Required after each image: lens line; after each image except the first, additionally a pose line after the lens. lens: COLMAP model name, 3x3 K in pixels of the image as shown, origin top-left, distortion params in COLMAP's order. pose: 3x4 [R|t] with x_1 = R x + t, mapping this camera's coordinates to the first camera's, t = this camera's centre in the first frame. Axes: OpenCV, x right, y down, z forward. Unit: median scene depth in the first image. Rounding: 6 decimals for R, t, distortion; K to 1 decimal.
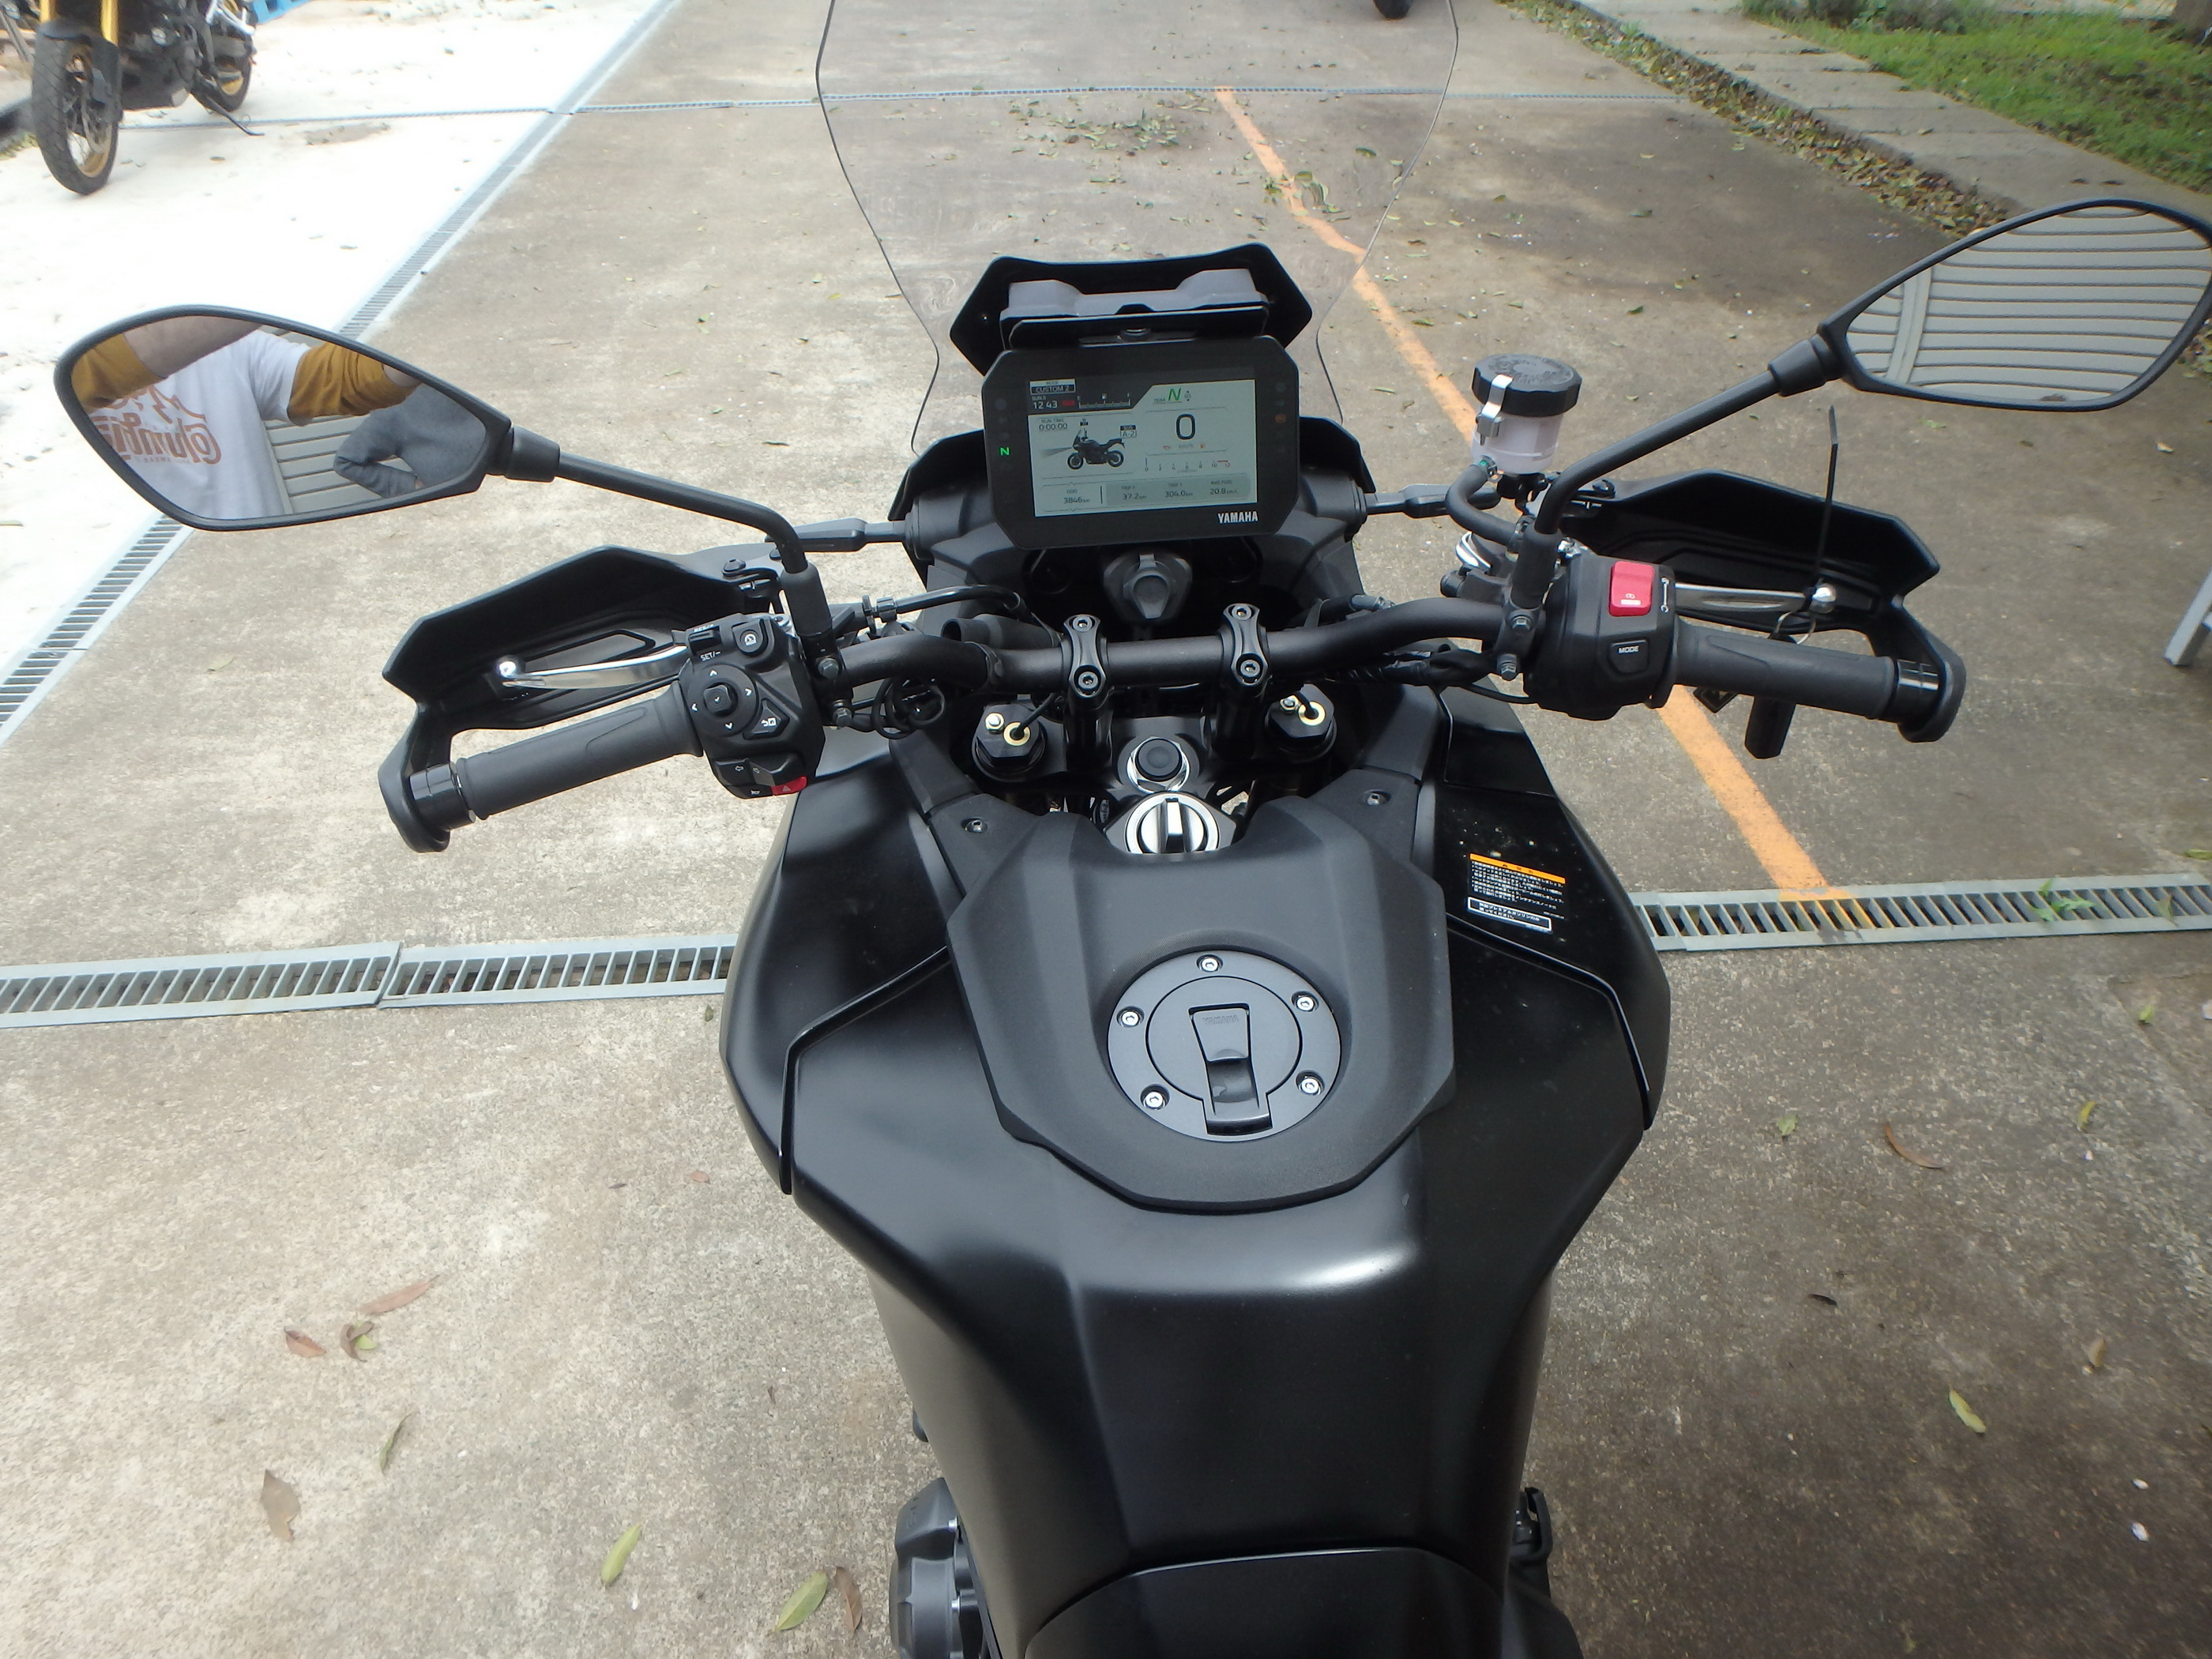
lens RADIAL K [[1366.7, 0, 1110.0], [0, 1366.7, 865.9], [0, 0, 1]] dist [-0.040196, 0.009367]
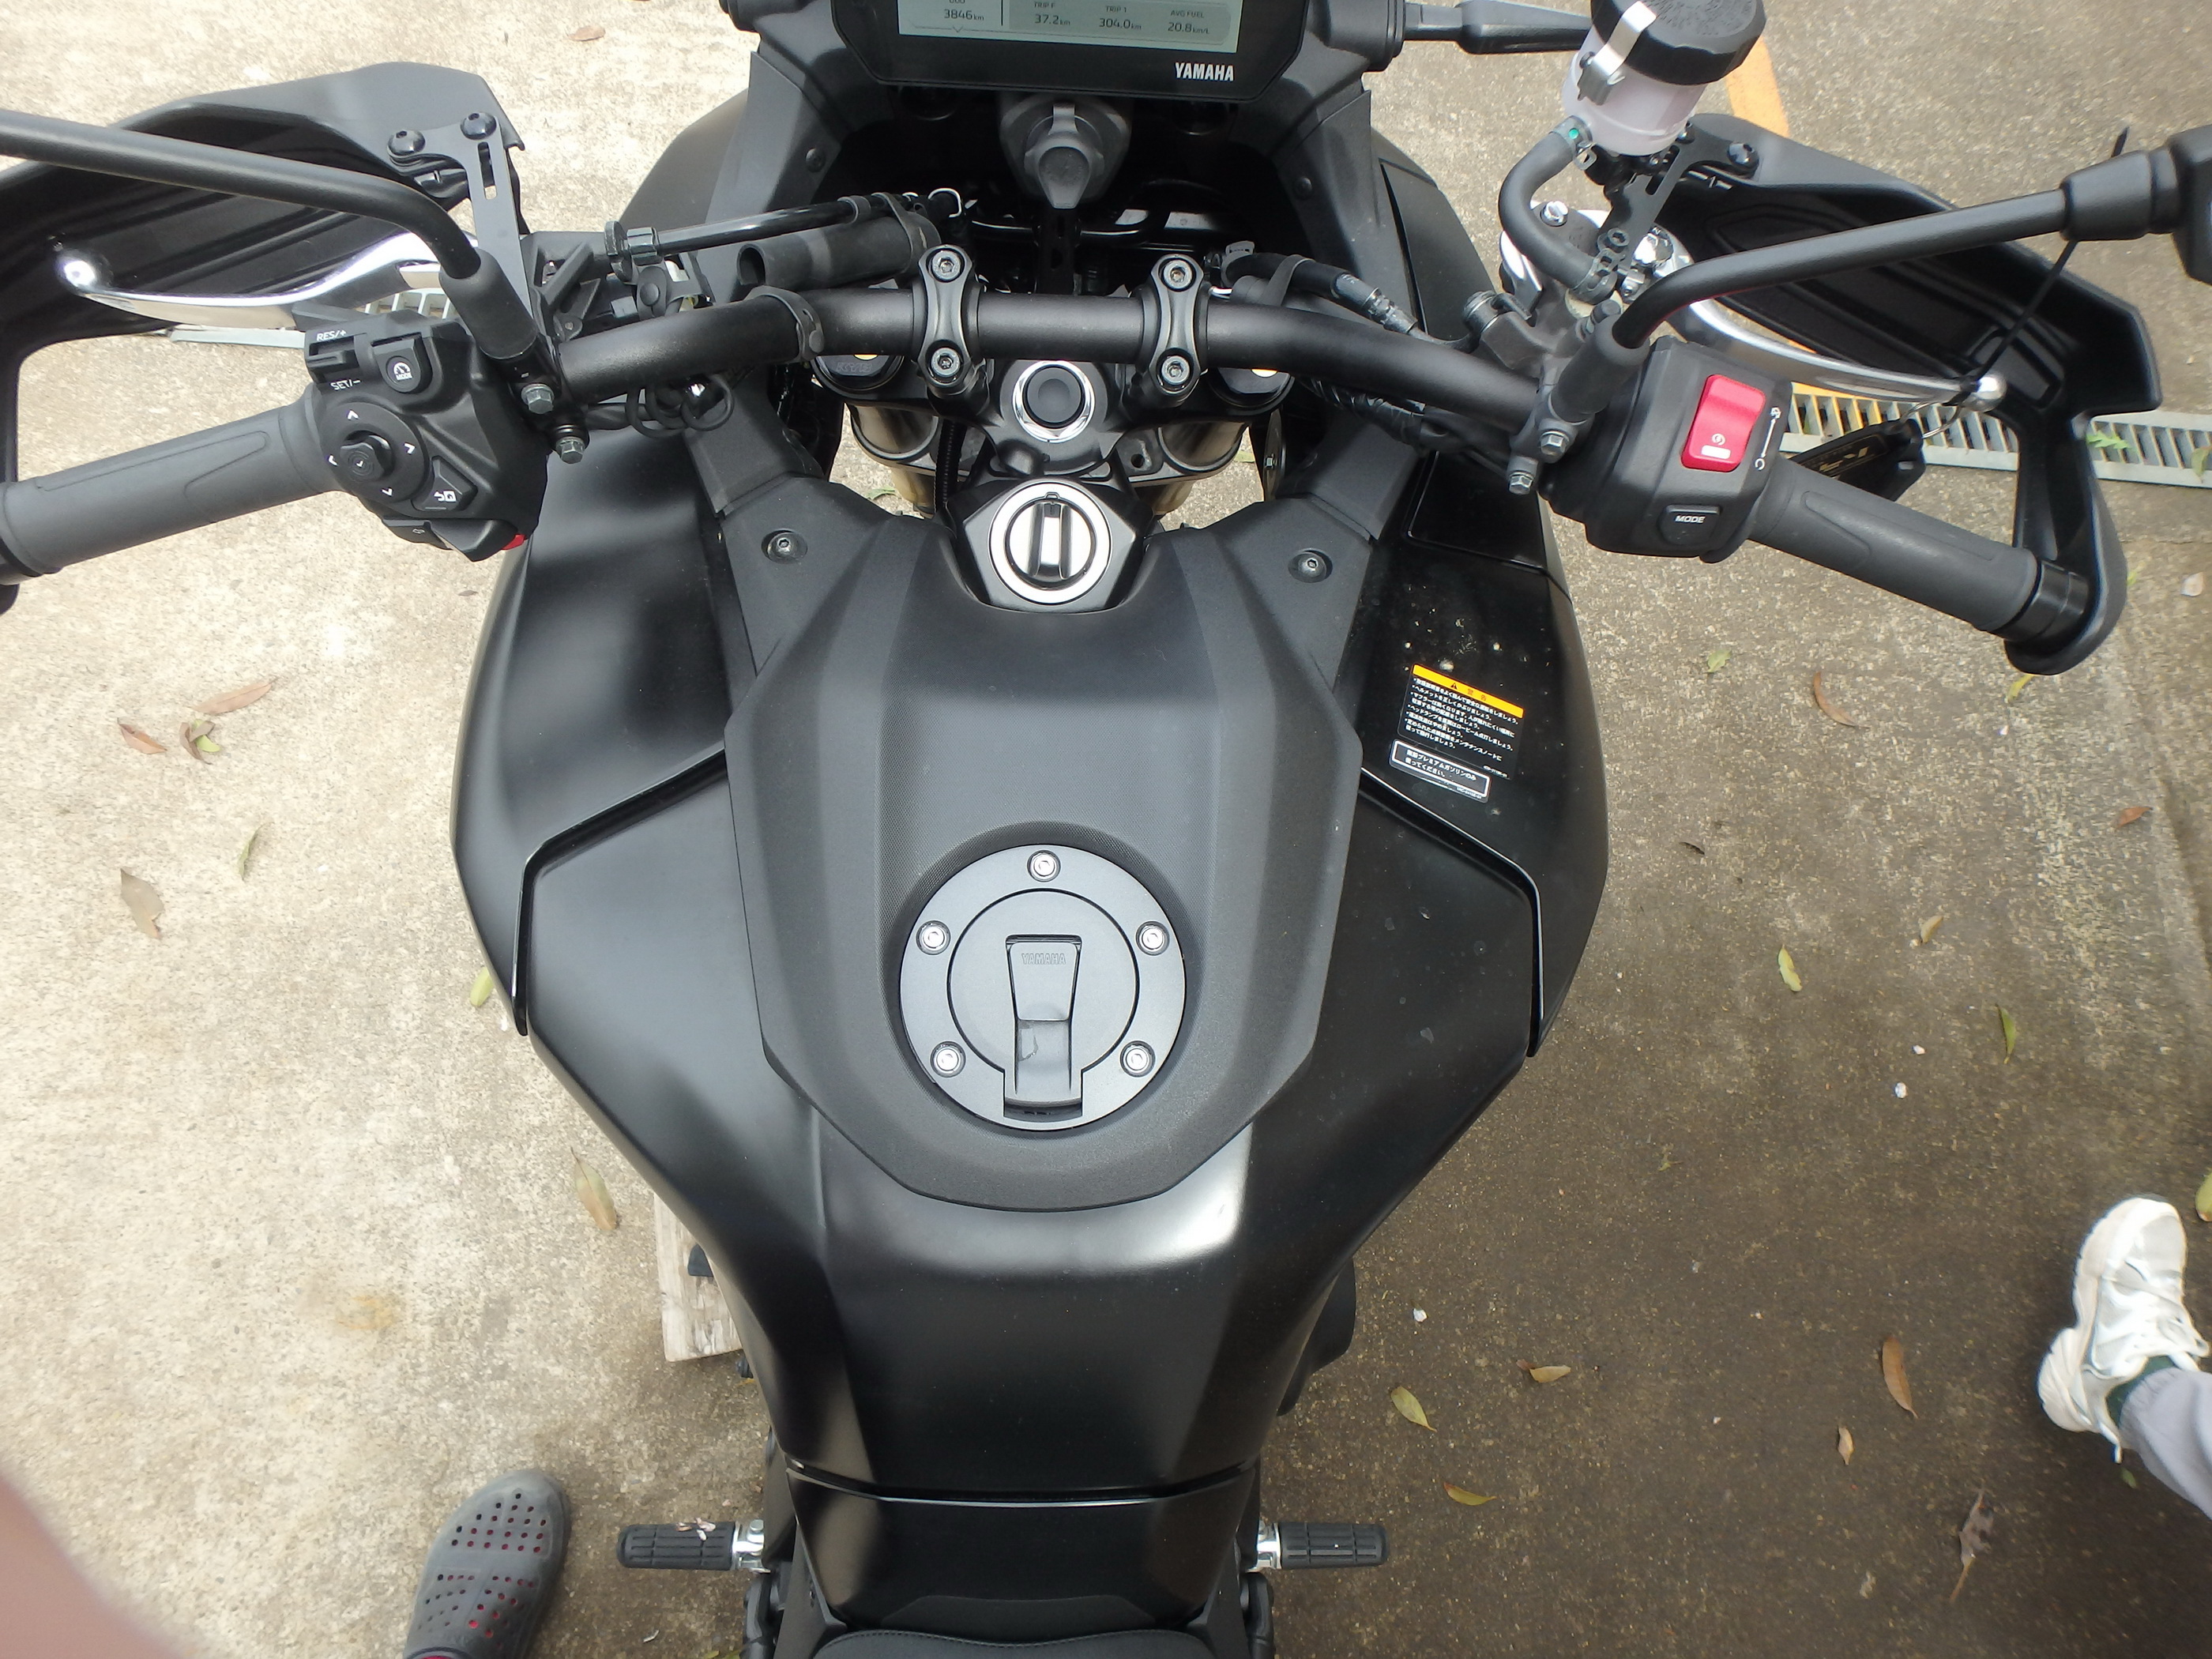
lens RADIAL K [[1366.7, 0, 1102.7], [0, 1366.7, 834.6], [0, 0, 1]] dist [-0.040196, 0.009367]
pose [[0.992391, 0.102745, 0.067848, 0.022522], [-0.122837, 0.863925, 0.488411, -0.147797], [-0.008433, -0.493028, 0.869972, 0.141887]]
